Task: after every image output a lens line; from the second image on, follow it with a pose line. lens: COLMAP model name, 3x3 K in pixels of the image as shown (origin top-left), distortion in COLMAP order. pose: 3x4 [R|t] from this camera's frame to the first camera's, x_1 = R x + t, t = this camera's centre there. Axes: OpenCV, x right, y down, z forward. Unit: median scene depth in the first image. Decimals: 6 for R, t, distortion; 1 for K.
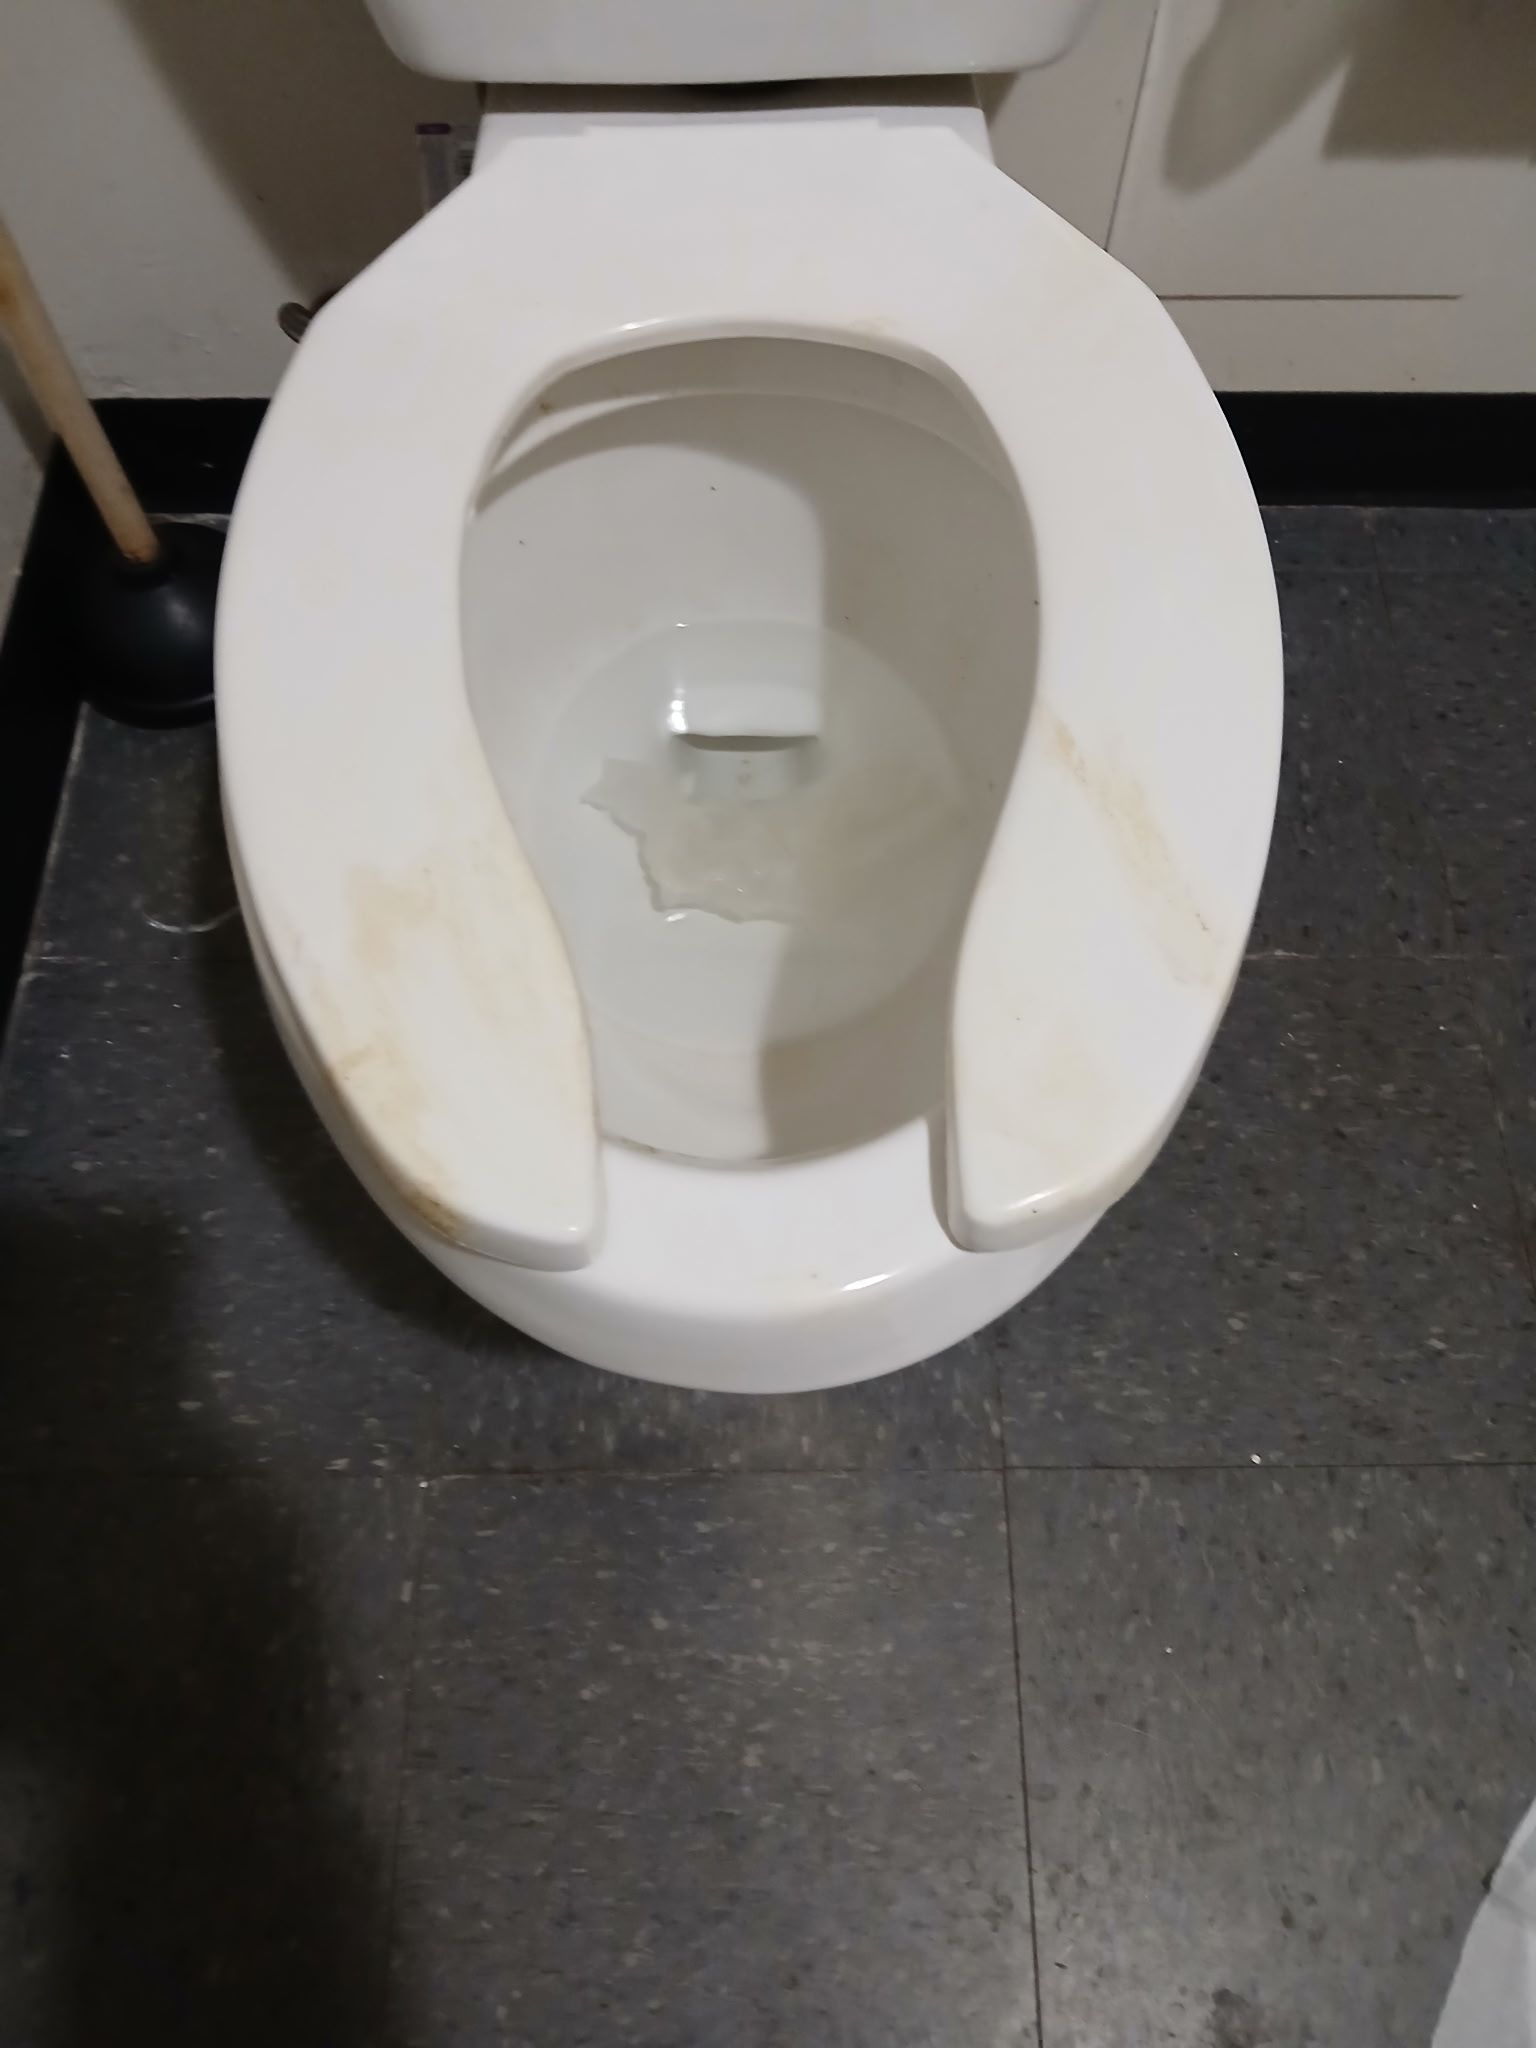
lens RADIAL K [[1647.6, 0, 771.5], [0, 1647.6, 1041.7], [0, 0, 1]] dist [0.025586, -0.135537]
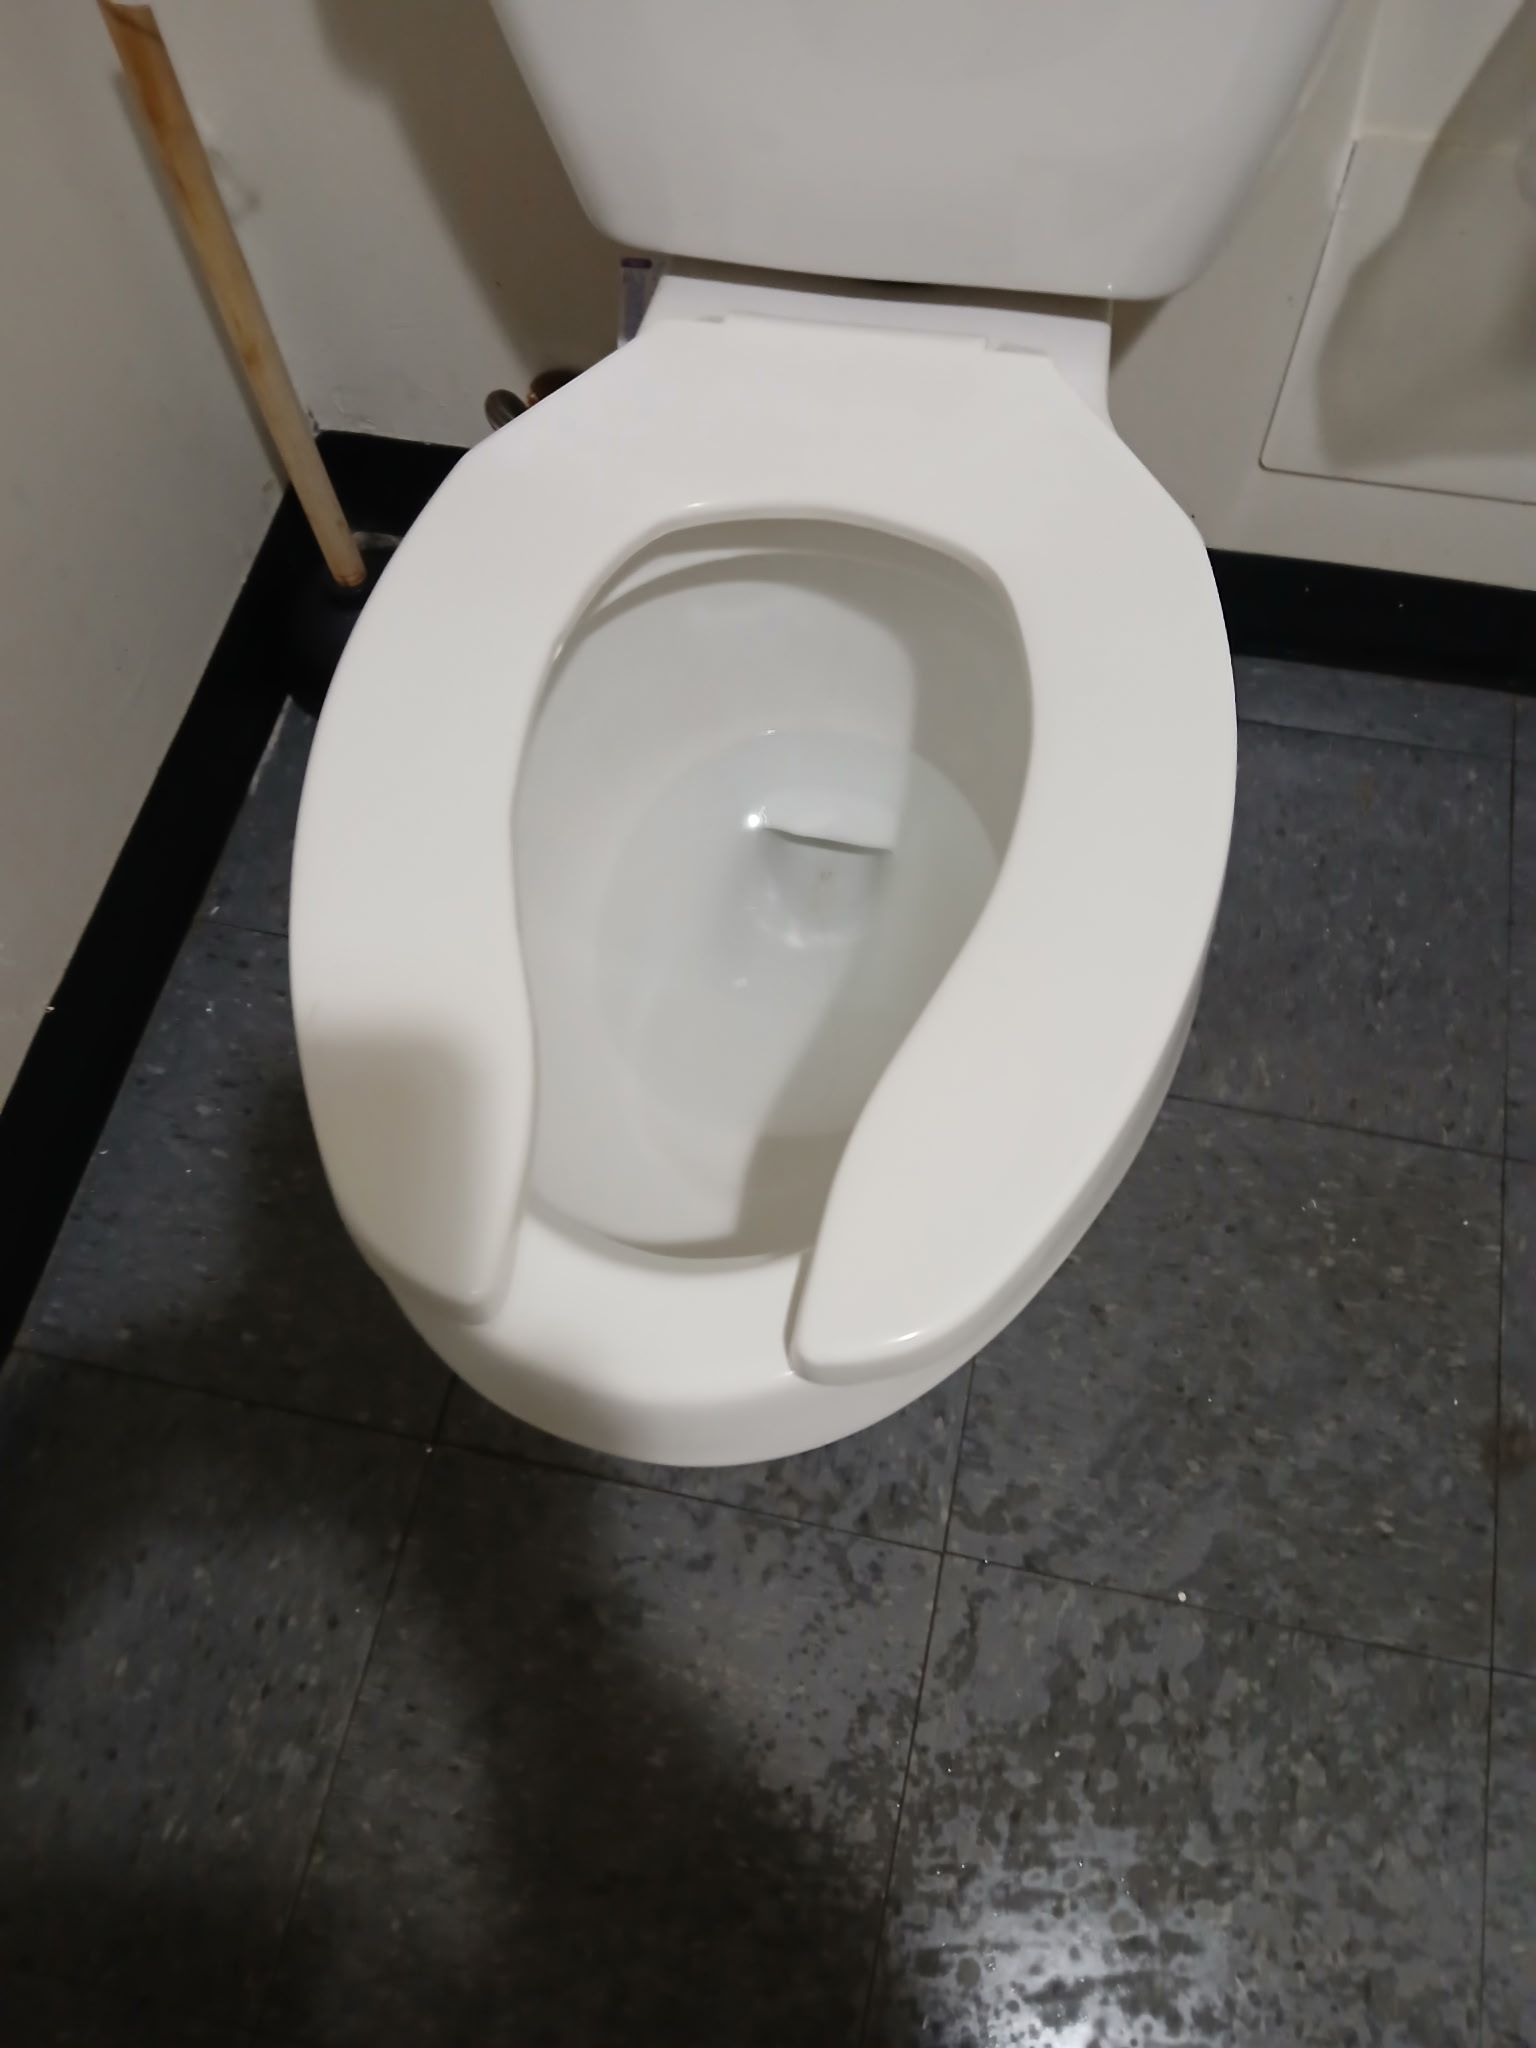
lens RADIAL K [[1678.2, 0, 768.0], [0, 1678.2, 1024.0], [0, 0, 1]] dist [0.001794, -0.095997]
pose [[0.973323, 0.179884, -0.142424, 0.119817], [-0.179622, 0.983624, 0.014800, -0.072283], [0.142754, 0.011177, 0.989695, -0.095088]]
